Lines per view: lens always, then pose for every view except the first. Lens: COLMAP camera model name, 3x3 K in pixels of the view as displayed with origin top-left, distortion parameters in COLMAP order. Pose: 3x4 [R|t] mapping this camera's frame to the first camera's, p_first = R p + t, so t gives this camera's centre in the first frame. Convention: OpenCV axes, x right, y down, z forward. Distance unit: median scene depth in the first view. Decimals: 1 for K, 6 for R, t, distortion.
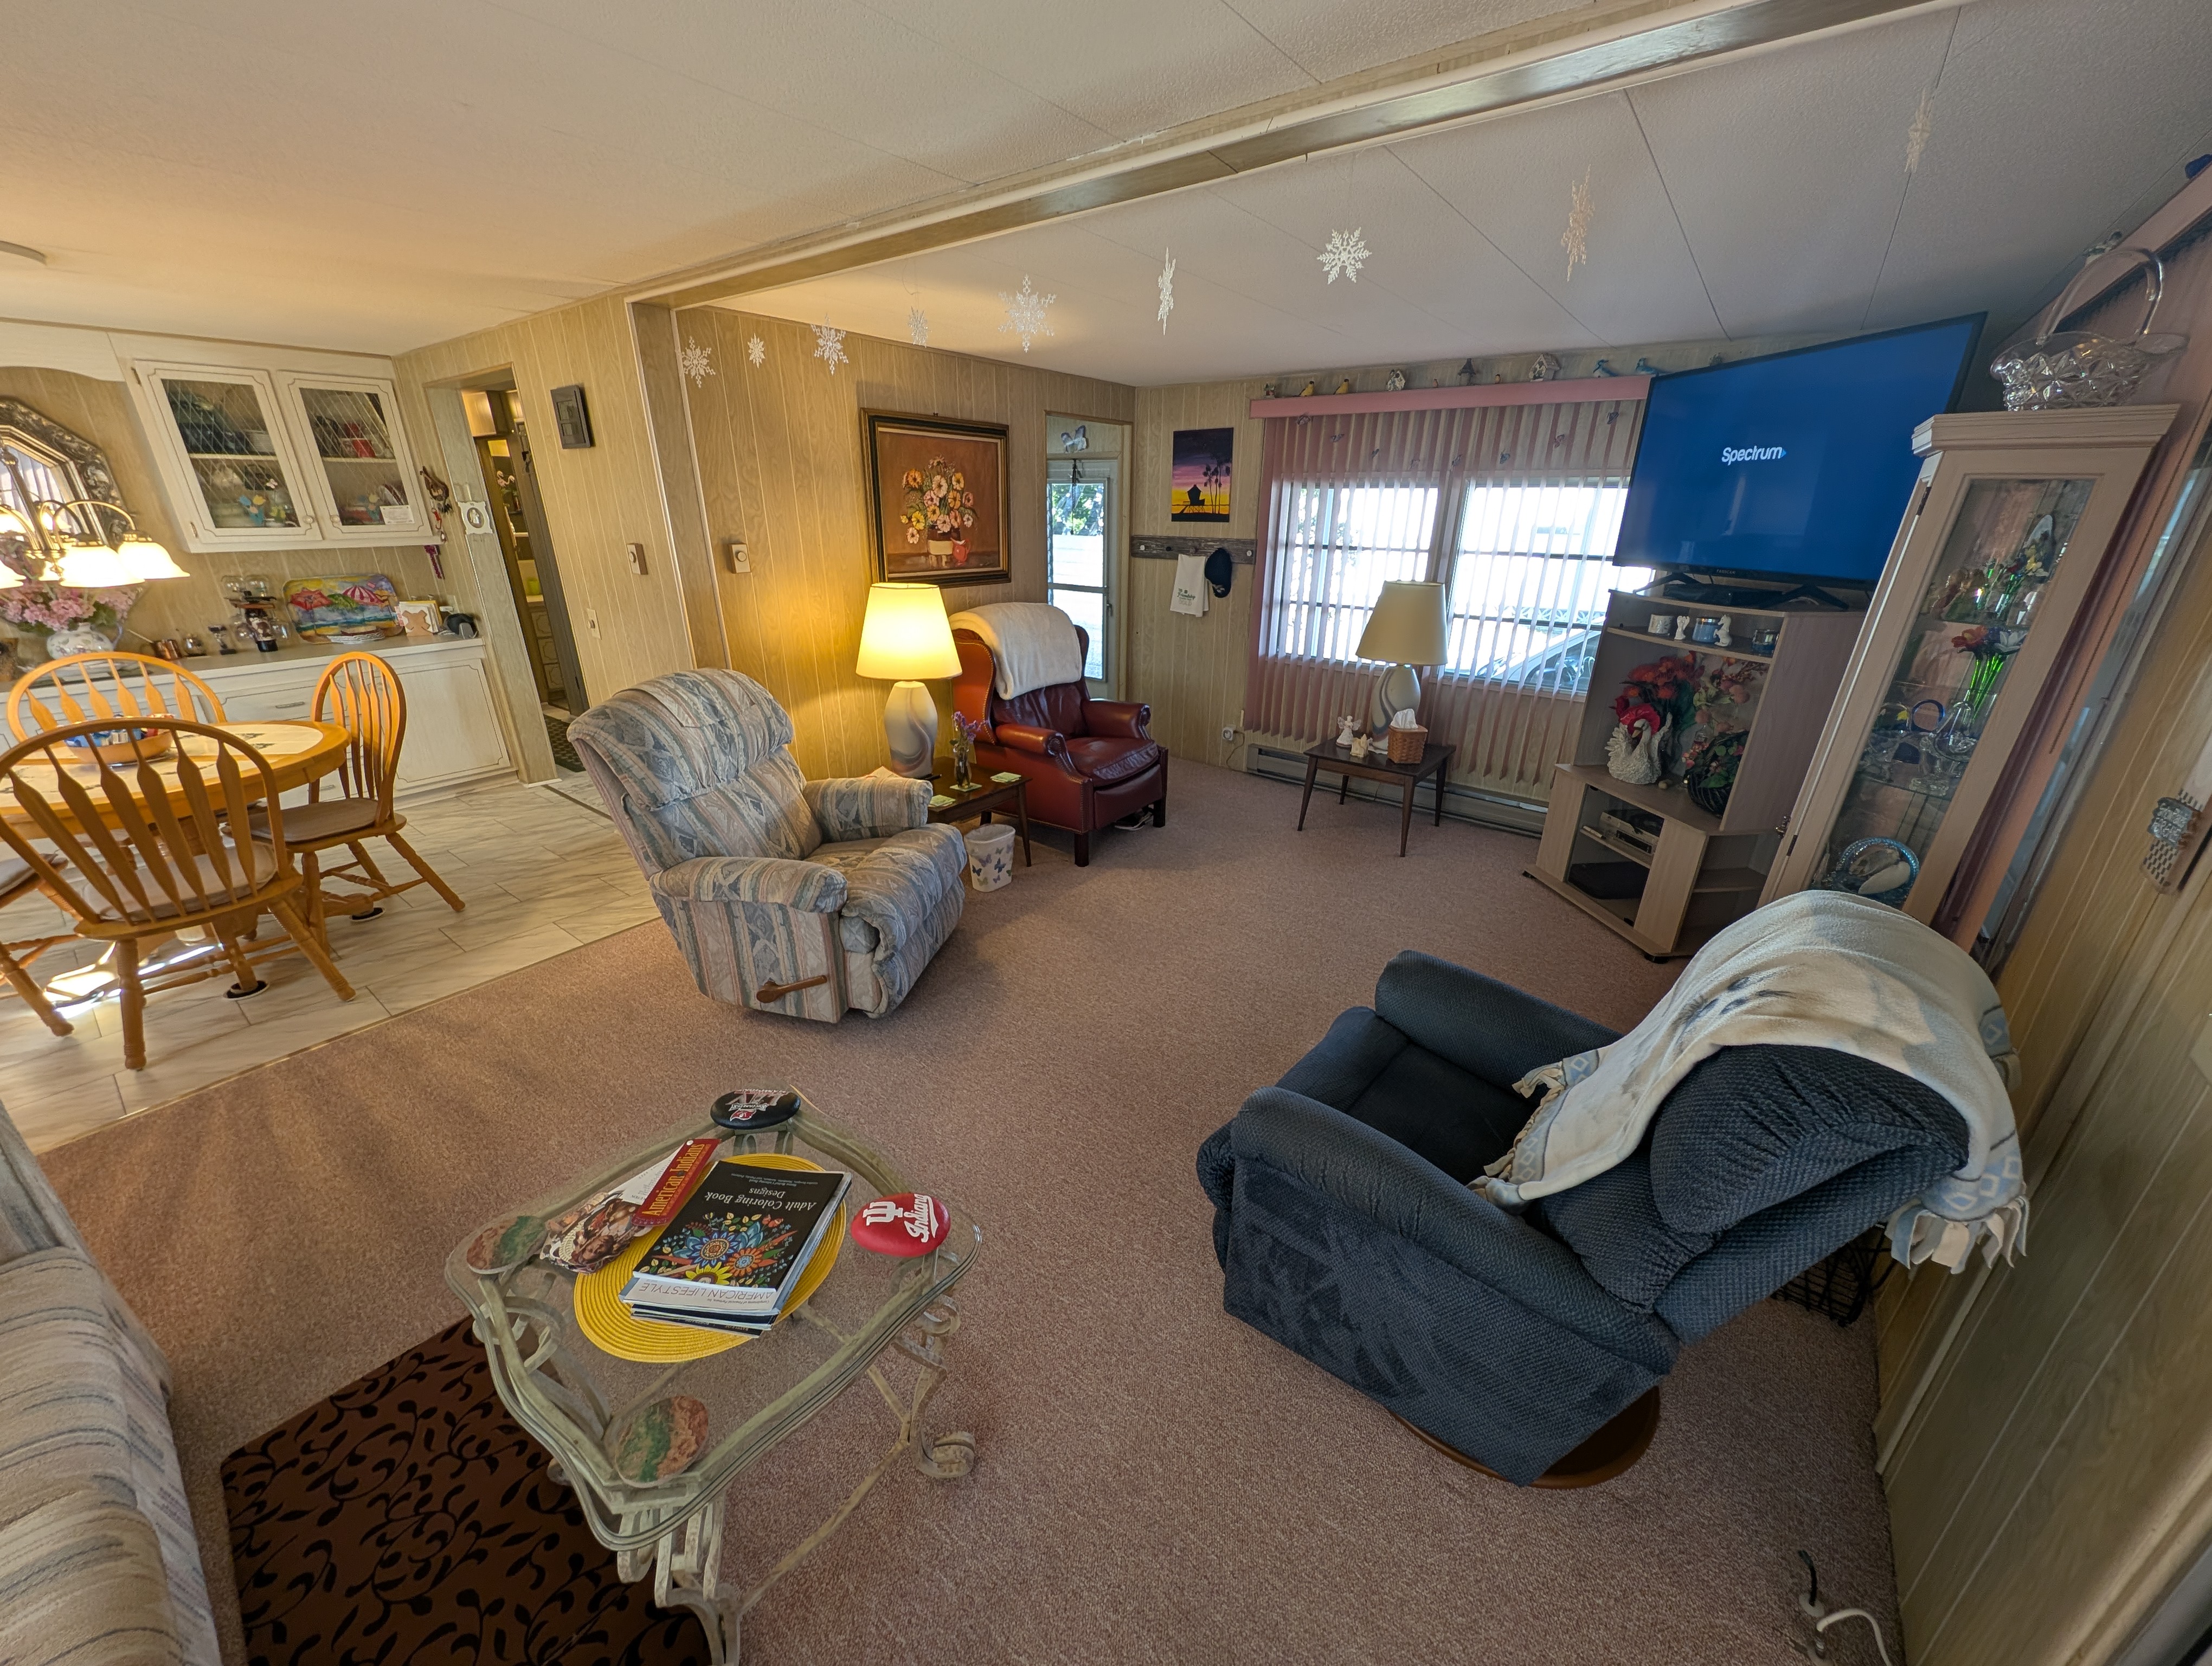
lens RADIAL K [[833.4, 0, 1106.0], [0, 833.4, 833.0], [0, 0, 1]] dist [0.000397, -0.000348]
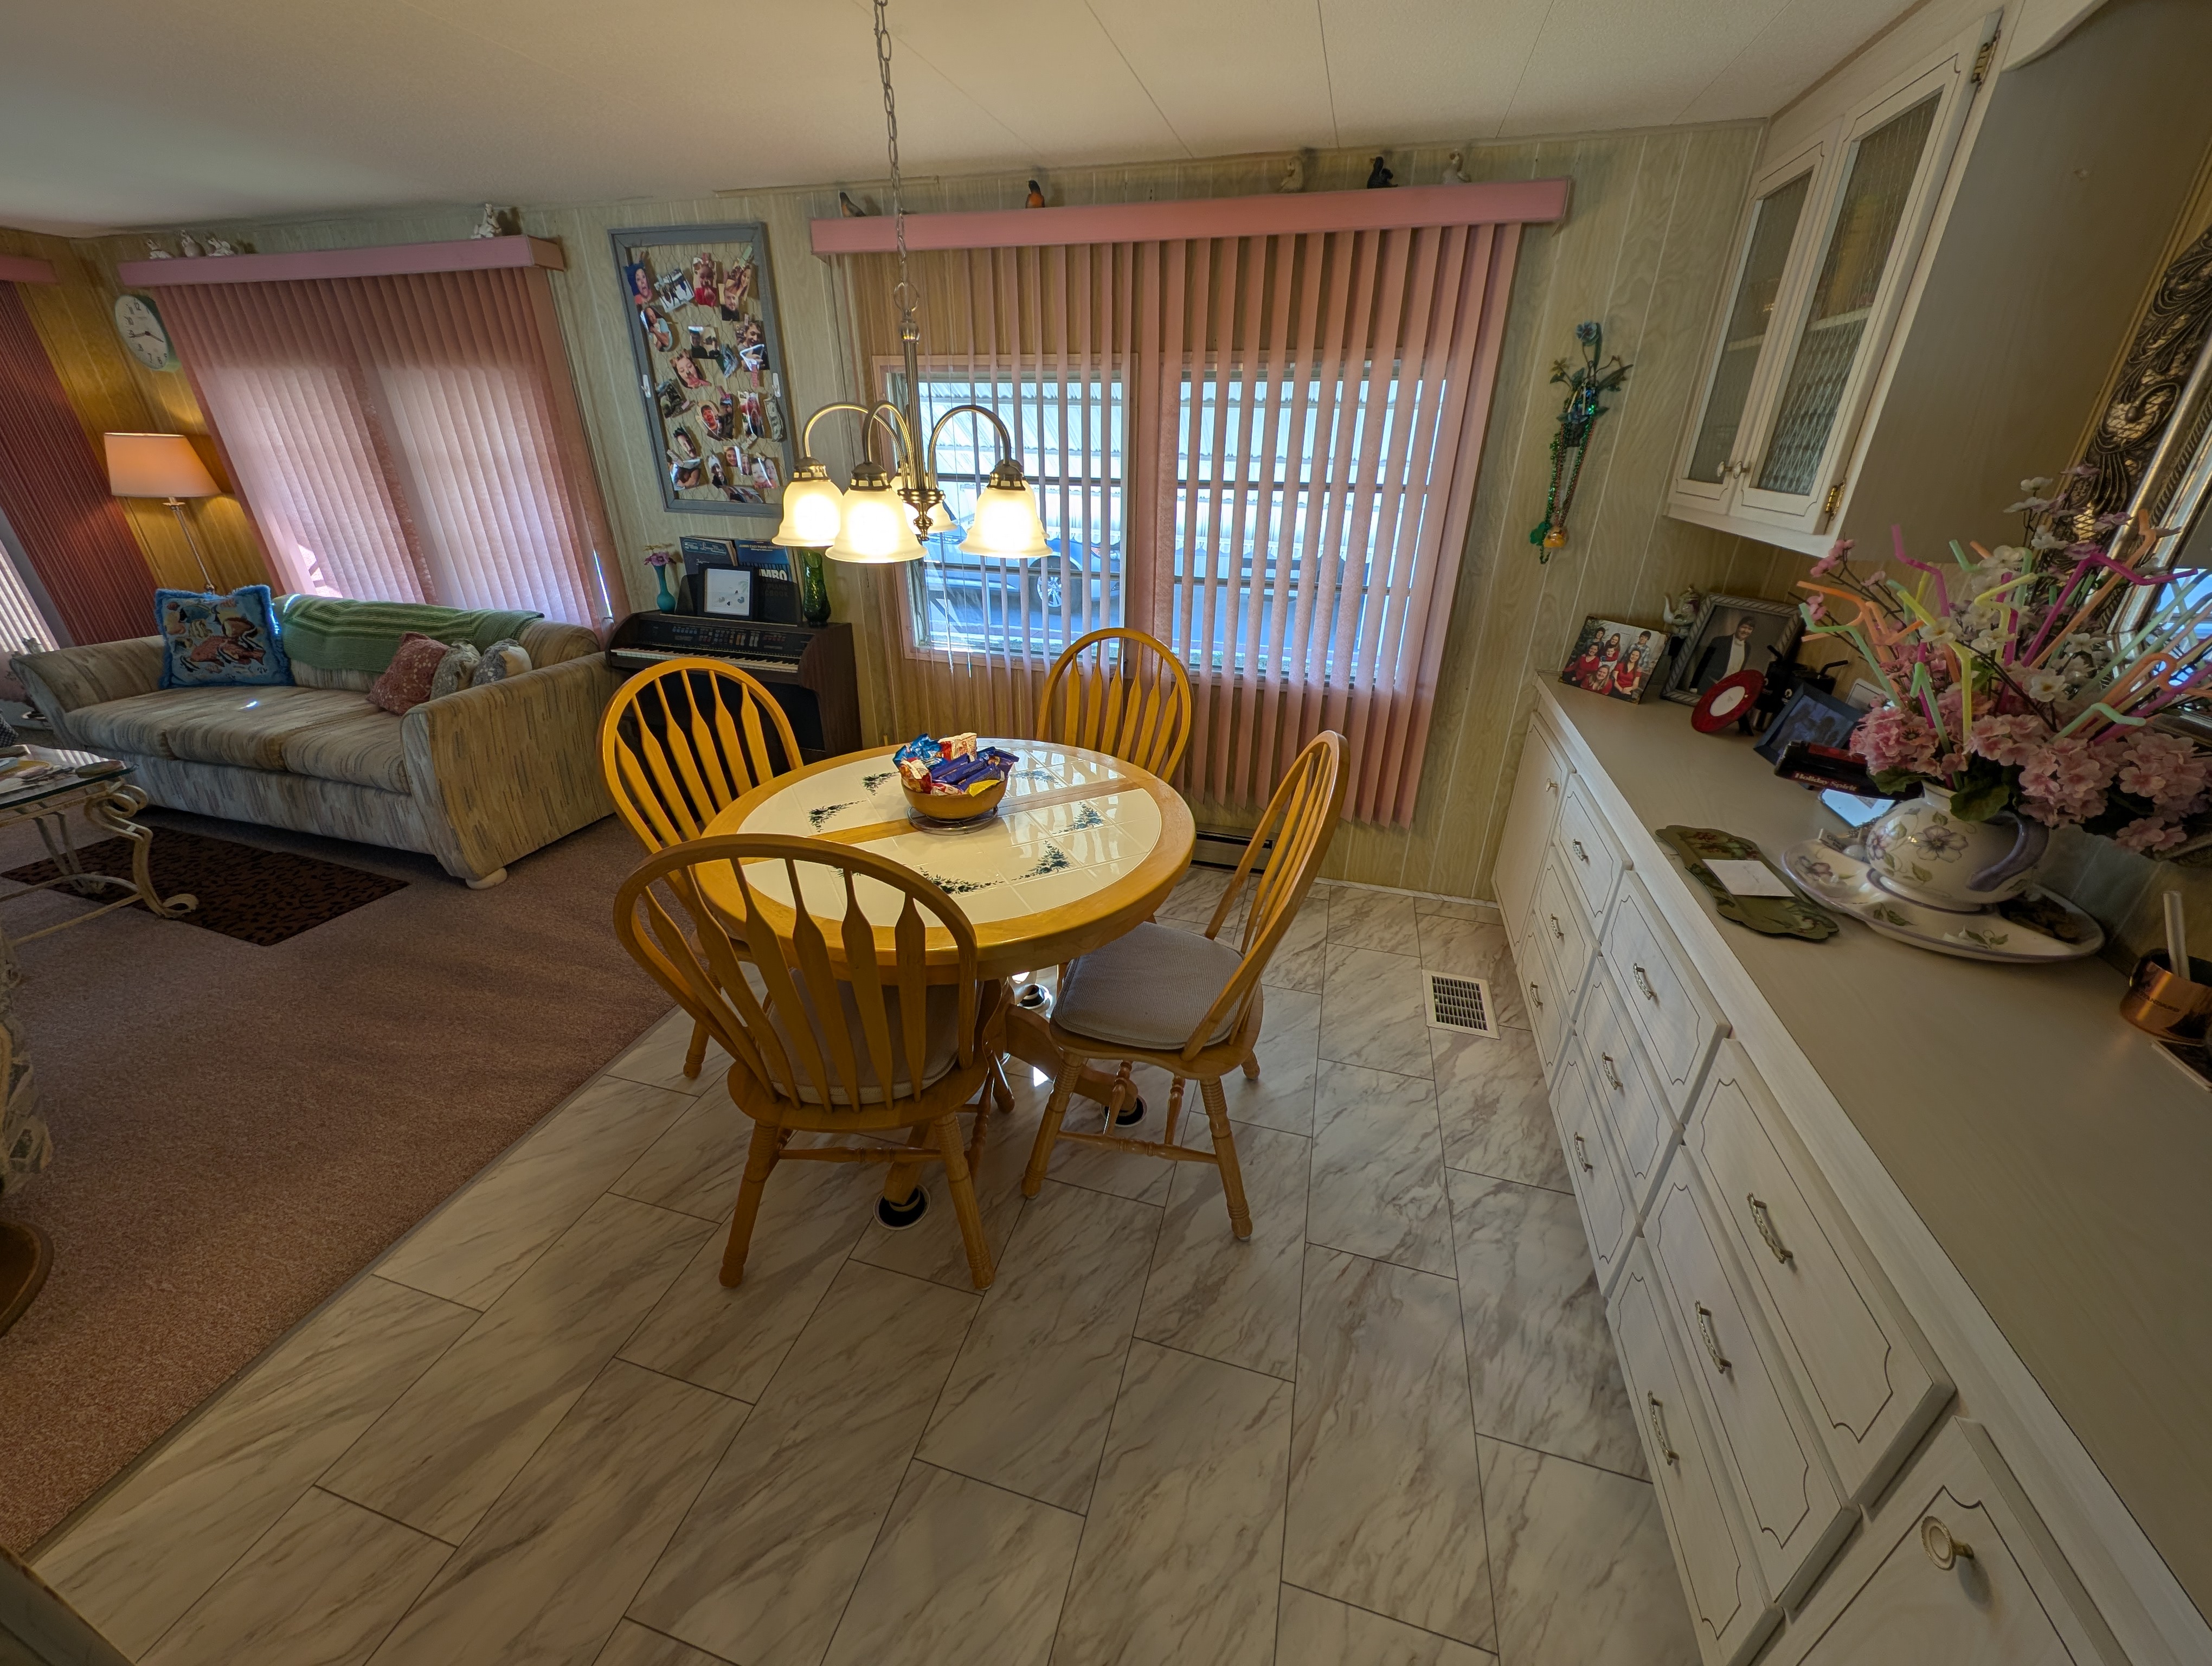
lens RADIAL K [[833.4, 0, 1106.0], [0, 833.4, 833.0], [0, 0, 1]] dist [0.000397, -0.000348]
pose [[-0.930336, 0.152409, -0.333536, -0.840745], [-0.143535, 0.685627, 0.713661, -0.457003], [0.337450, 0.711819, -0.615988, 1.166210]]
